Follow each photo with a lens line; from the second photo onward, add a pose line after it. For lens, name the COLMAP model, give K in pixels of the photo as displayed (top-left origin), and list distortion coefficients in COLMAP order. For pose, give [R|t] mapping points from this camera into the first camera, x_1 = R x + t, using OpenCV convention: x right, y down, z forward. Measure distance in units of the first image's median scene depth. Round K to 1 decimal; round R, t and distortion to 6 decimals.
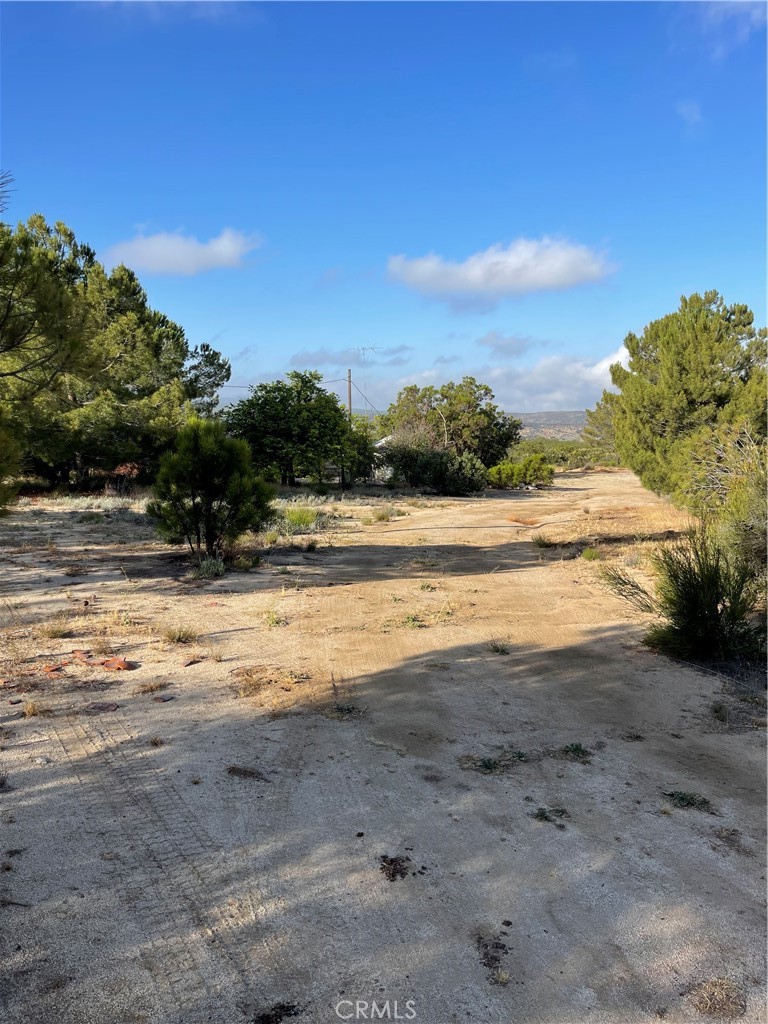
lens RADIAL K [[737.5, 0, 384.0], [0, 737.5, 512.0], [0, 0, 1]] dist [0.002798, 0.000189]
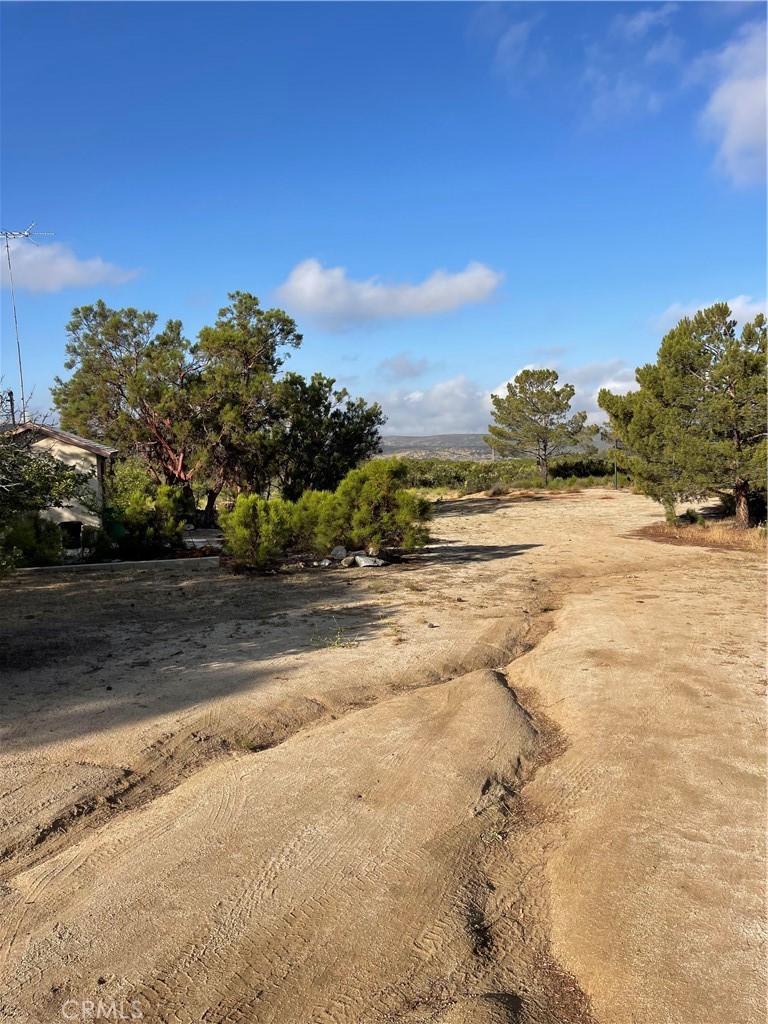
lens RADIAL K [[737.5, 0, 384.0], [0, 737.5, 512.0], [0, 0, 1]] dist [0.002798, 0.000189]
pose [[0.990407, -0.023682, 0.136137, 0.112293], [0.028089, 0.999139, -0.030541, -0.030269], [-0.135297, 0.034072, 0.990219, 0.460342]]
